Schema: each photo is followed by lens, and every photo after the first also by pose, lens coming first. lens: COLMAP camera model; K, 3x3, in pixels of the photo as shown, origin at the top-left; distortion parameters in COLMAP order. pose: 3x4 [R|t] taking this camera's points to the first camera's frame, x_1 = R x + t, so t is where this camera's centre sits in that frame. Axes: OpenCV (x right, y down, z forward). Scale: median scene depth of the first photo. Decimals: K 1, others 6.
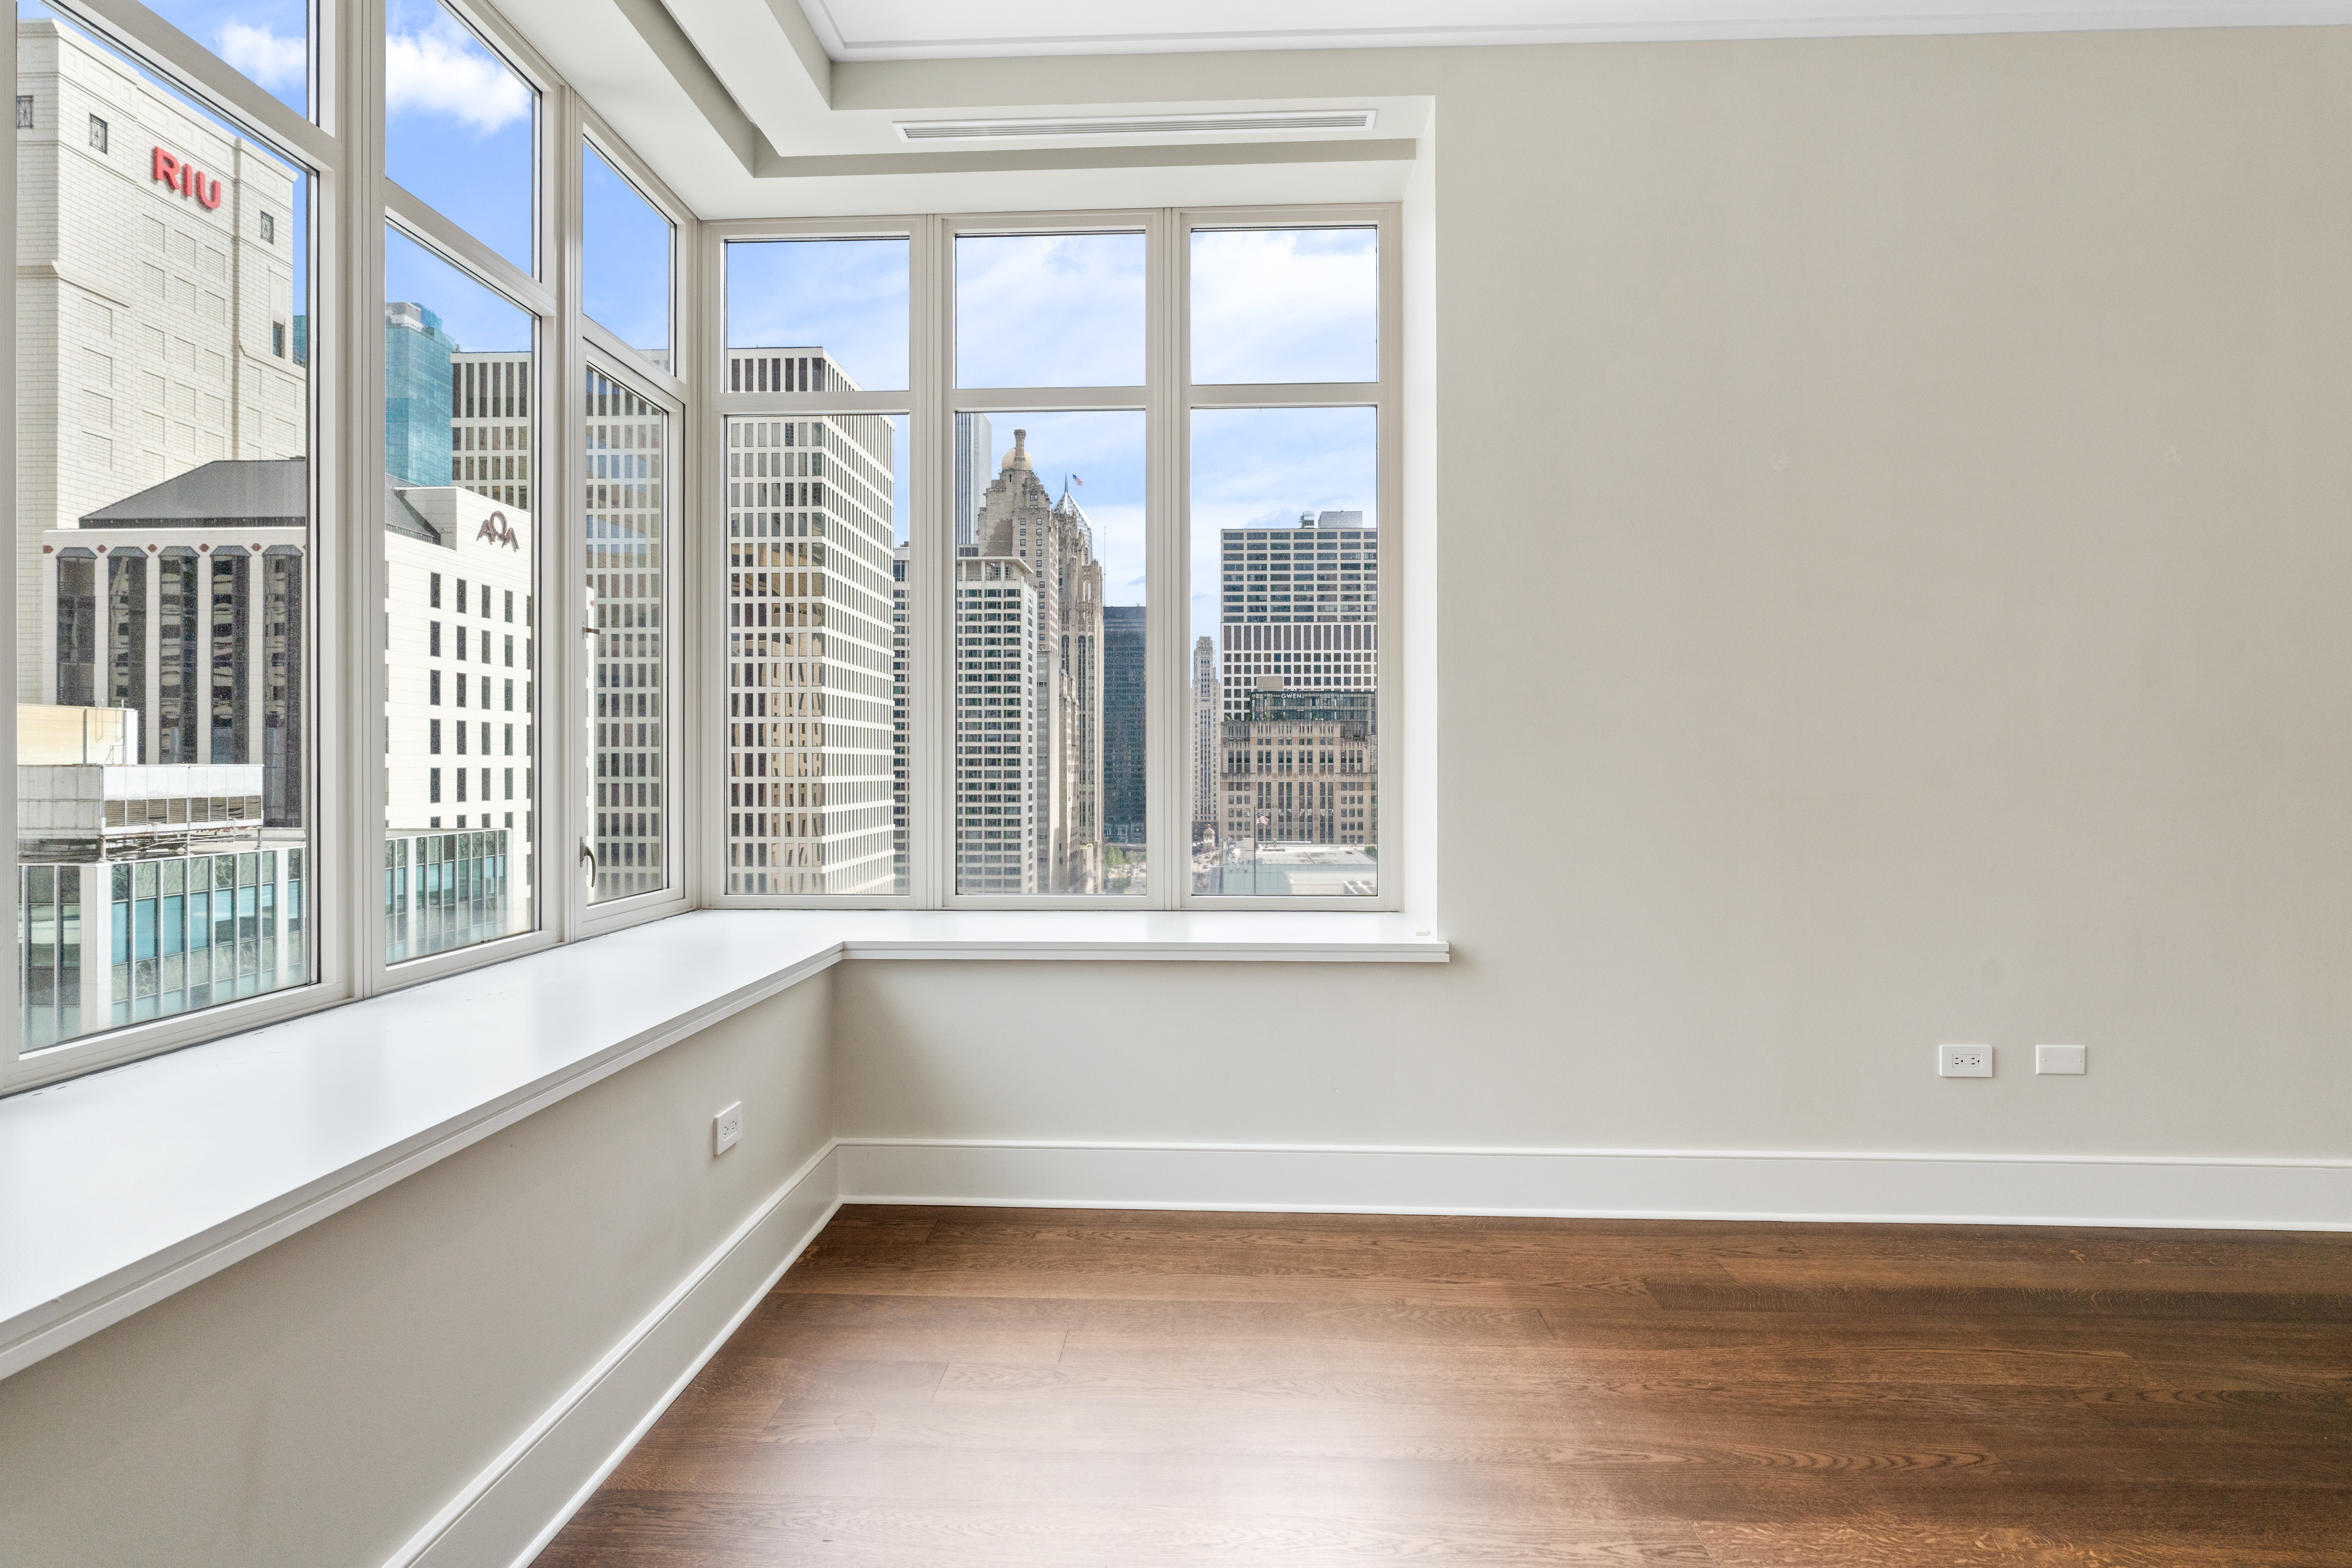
lens RADIAL K [[1223.7, 0, 1166.9], [0, 1223.7, 770.8], [0, 0, 1]] dist [0.006319, 0.000835]
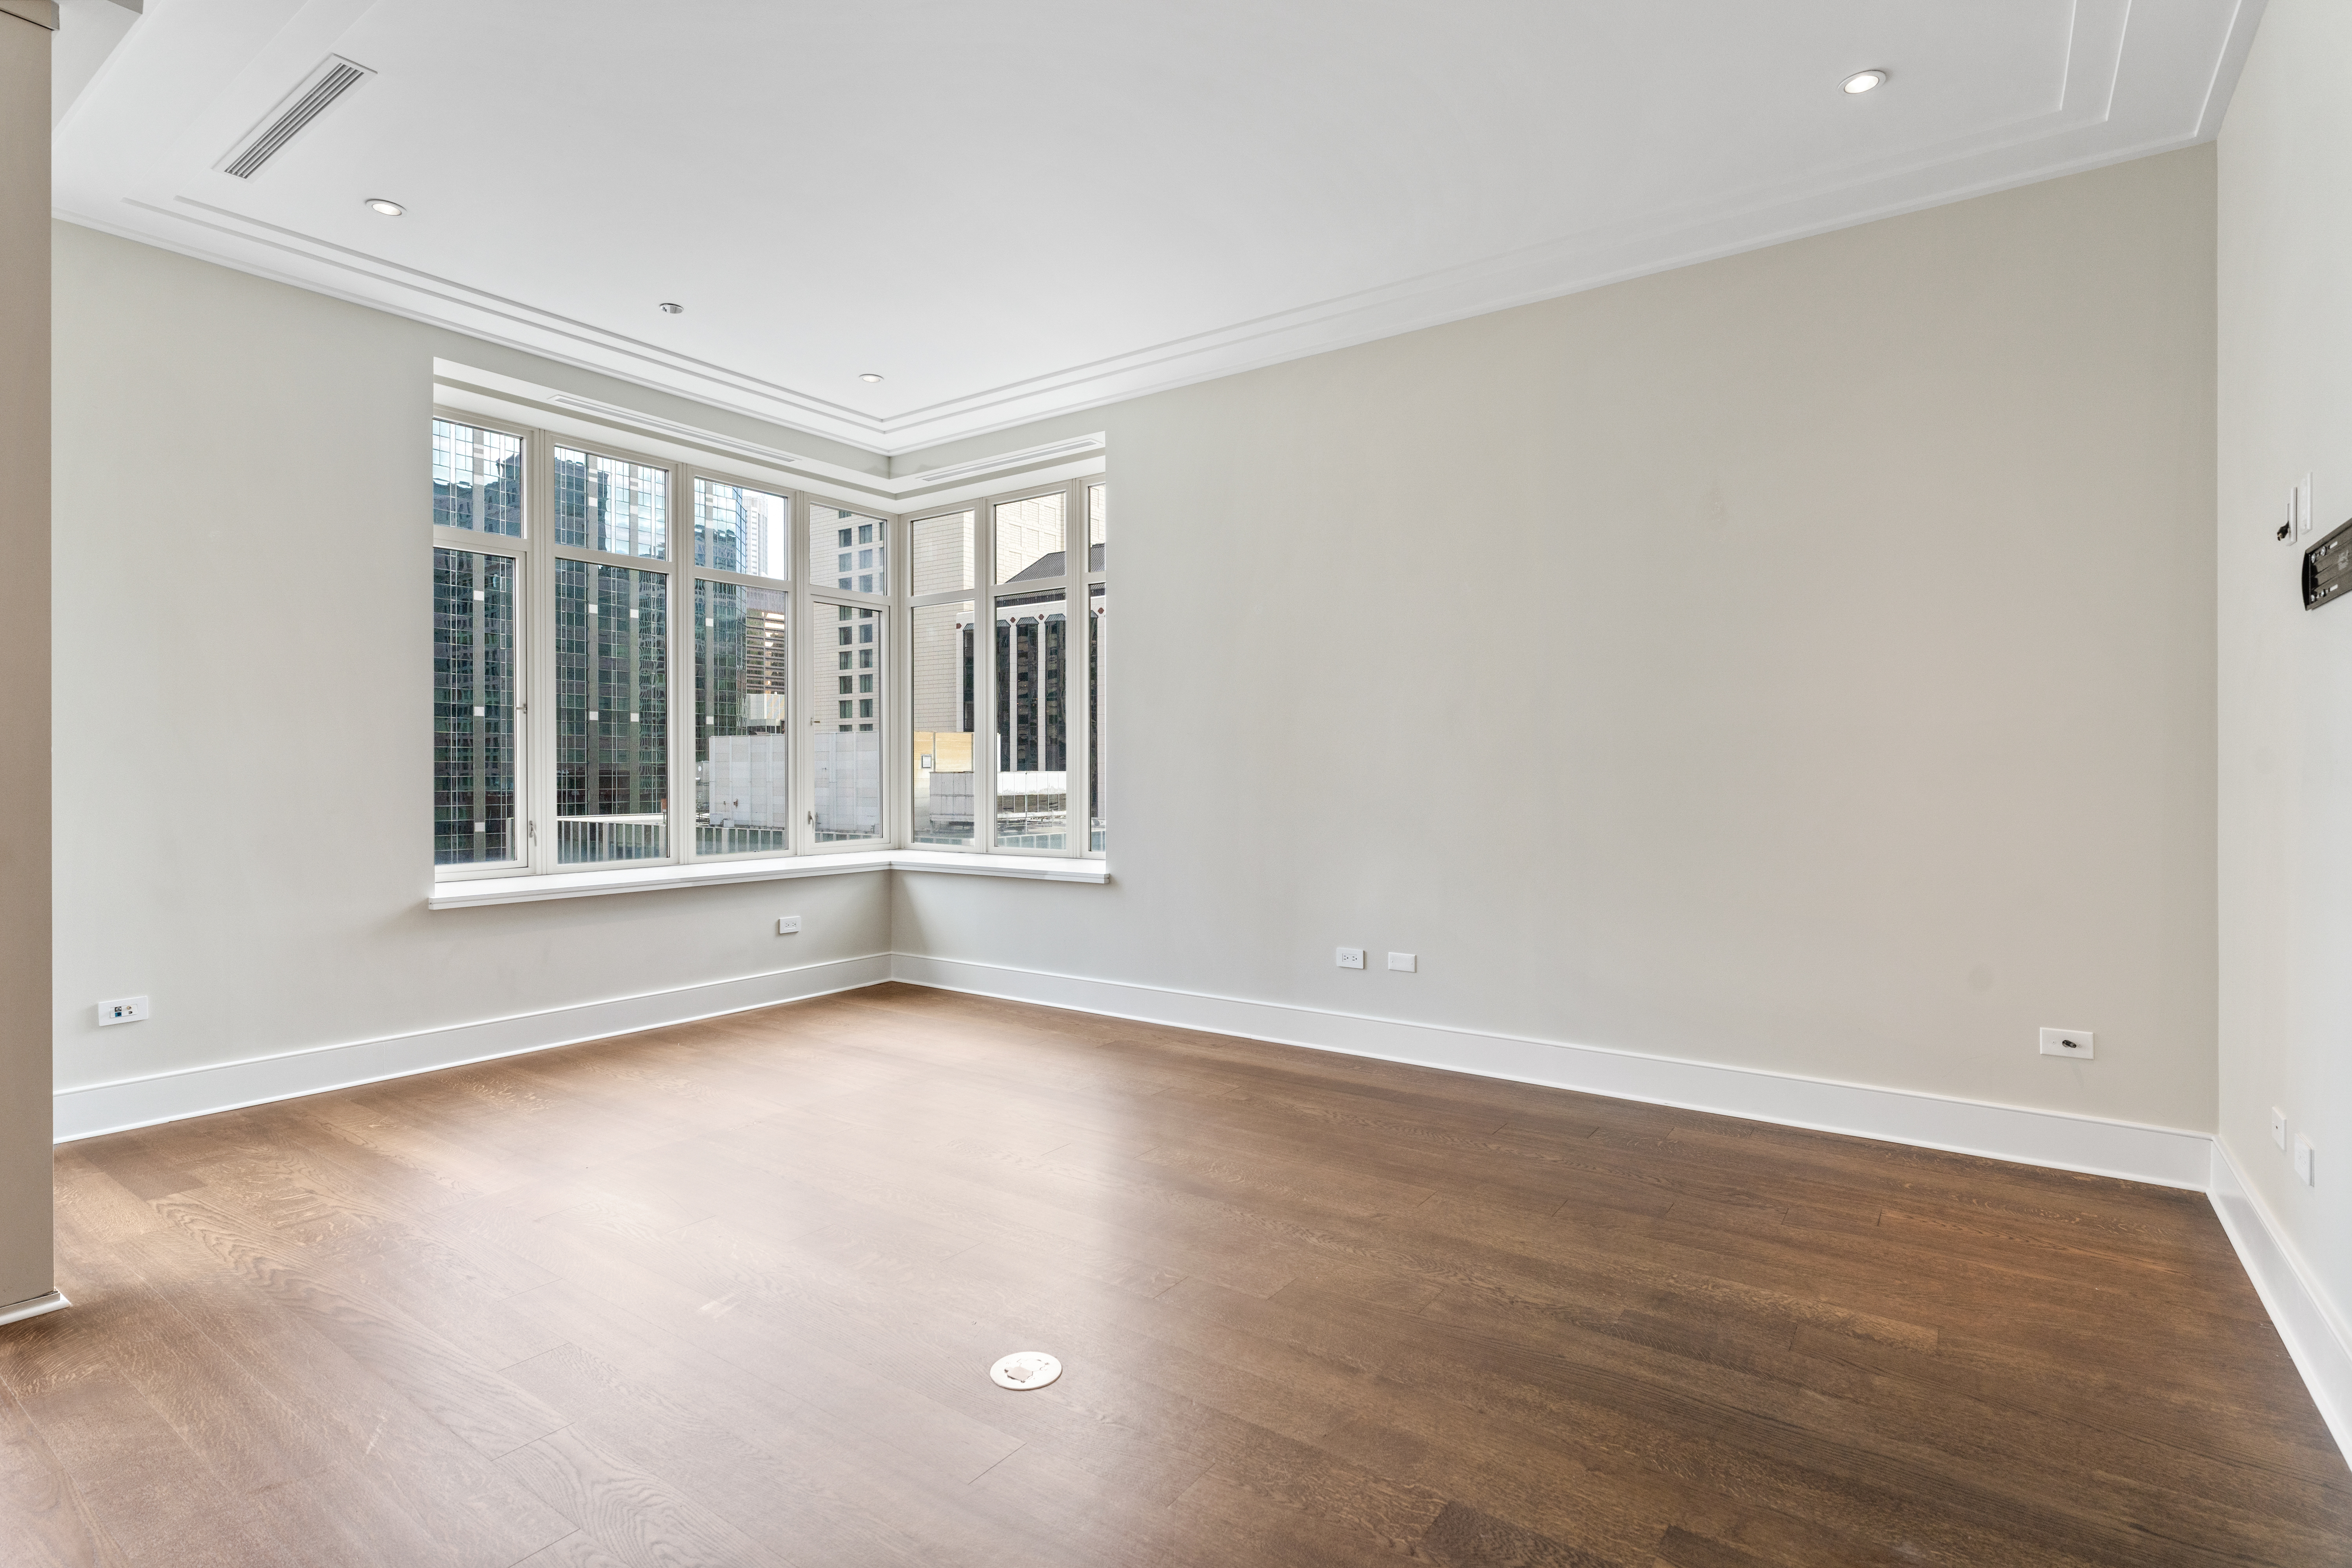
lens RADIAL K [[1143.6, 0, 1181.1], [0, 1143.6, 771.7], [0, 0, 1]] dist [-0.005038, -0.000370]
pose [[0.847342, 0.001923, -0.531044, 0.154124], [-0.004757, 0.999981, -0.003969, -0.001295], [0.531026, 0.005889, 0.847335, -0.053240]]
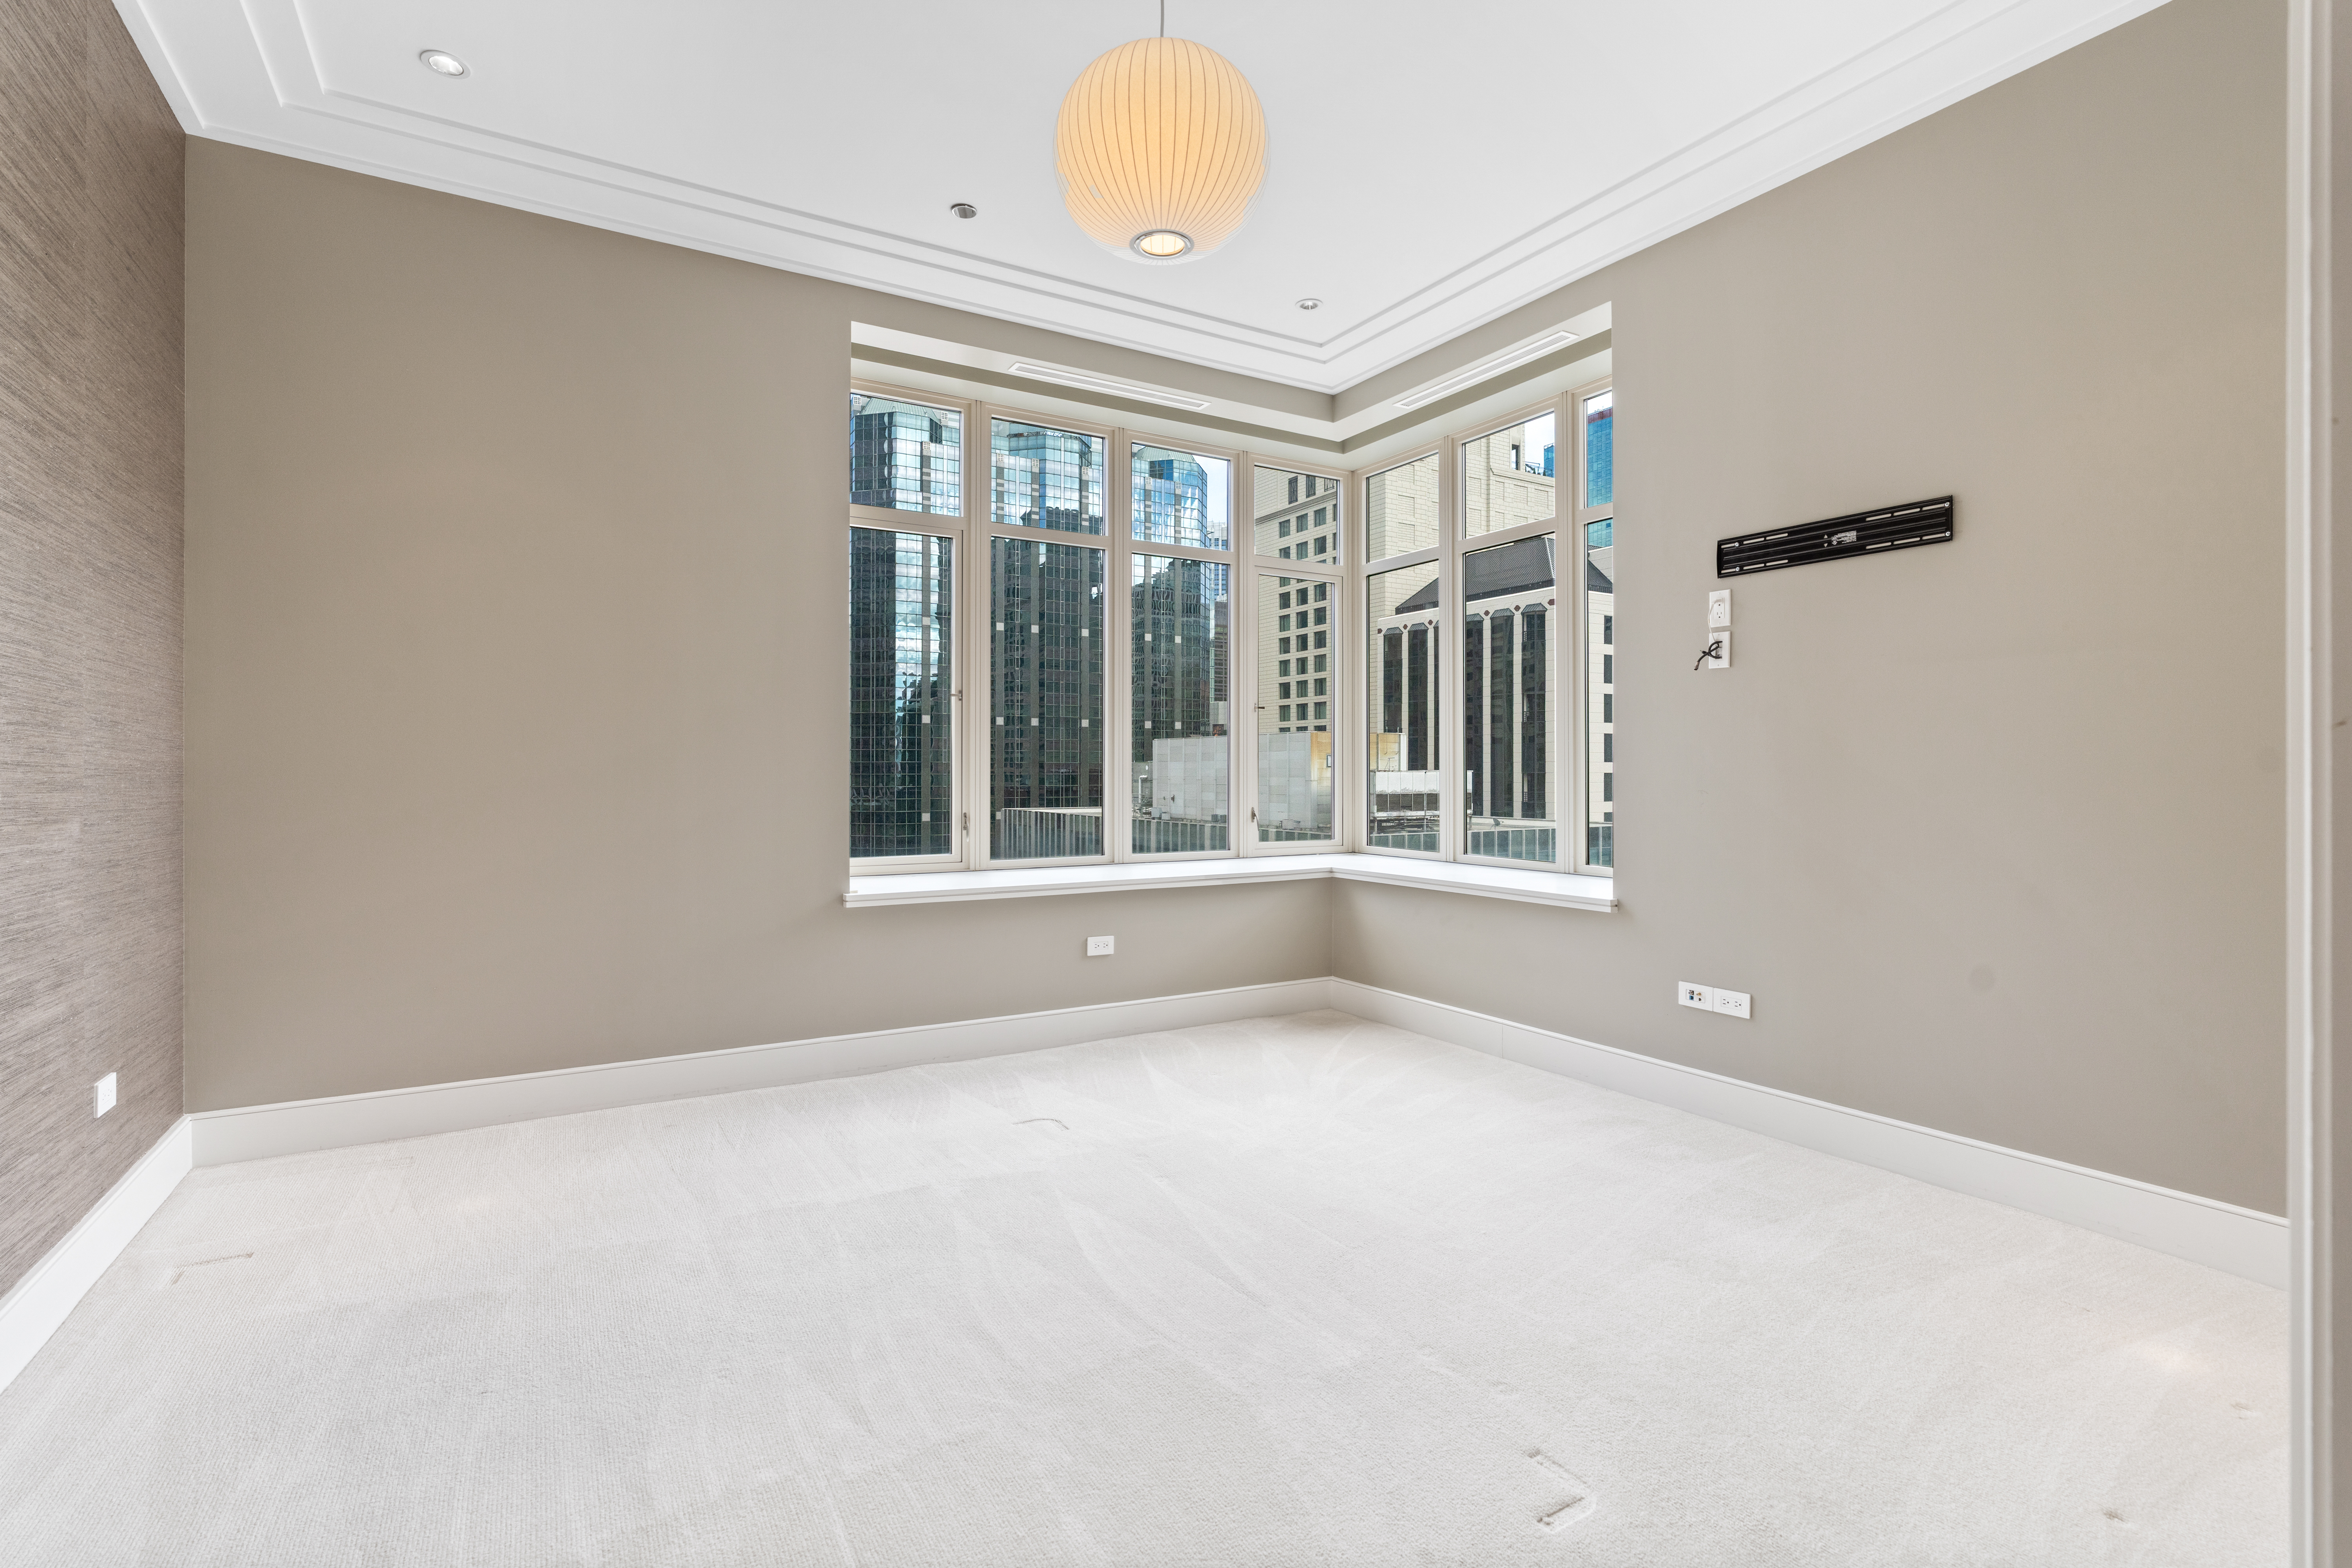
lens RADIAL K [[1146.4, 0, 1148.7], [0, 1146.4, 745.1], [0, 0, 1]] dist [0.001673, 0.000026]
pose [[0.546506, -0.015764, -0.837307, 0.126900], [-0.008693, 0.999662, -0.024495, 0.000245], [0.837410, 0.020666, 0.546184, -0.020250]]
